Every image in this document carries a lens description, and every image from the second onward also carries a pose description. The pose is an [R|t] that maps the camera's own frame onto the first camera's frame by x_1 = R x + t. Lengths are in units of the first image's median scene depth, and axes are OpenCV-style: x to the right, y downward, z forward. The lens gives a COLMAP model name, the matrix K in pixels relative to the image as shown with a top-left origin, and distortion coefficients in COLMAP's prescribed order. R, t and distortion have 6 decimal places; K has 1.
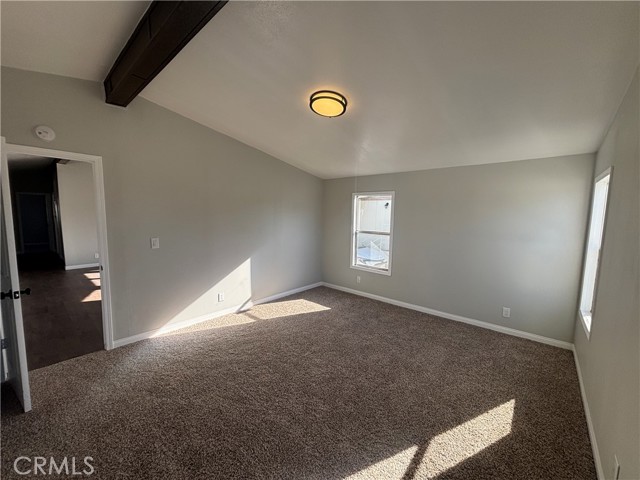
lens RADIAL K [[258.2, 0, 318.9], [0, 258.2, 240.4], [0, 0, 1]] dist [0.000279, 0.000835]
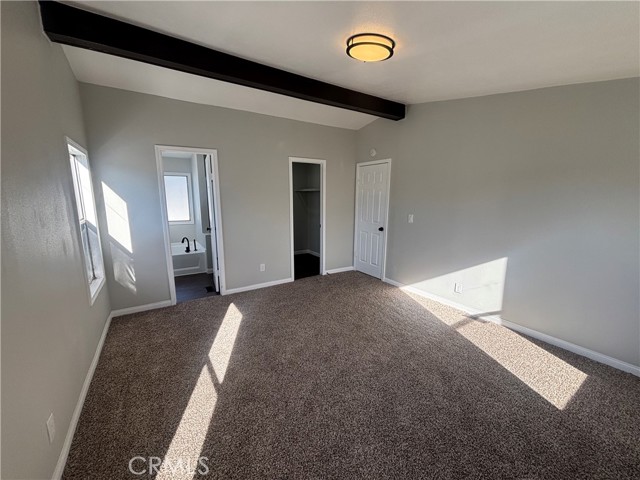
lens RADIAL K [[258.2, 0, 318.9], [0, 258.2, 240.4], [0, 0, 1]] dist [0.000279, 0.000835]
pose [[-0.269245, 0.151903, -0.951017, 0.617772], [-0.108277, 0.976447, 0.186619, -0.062045], [0.956966, 0.153219, -0.246456, 0.773075]]
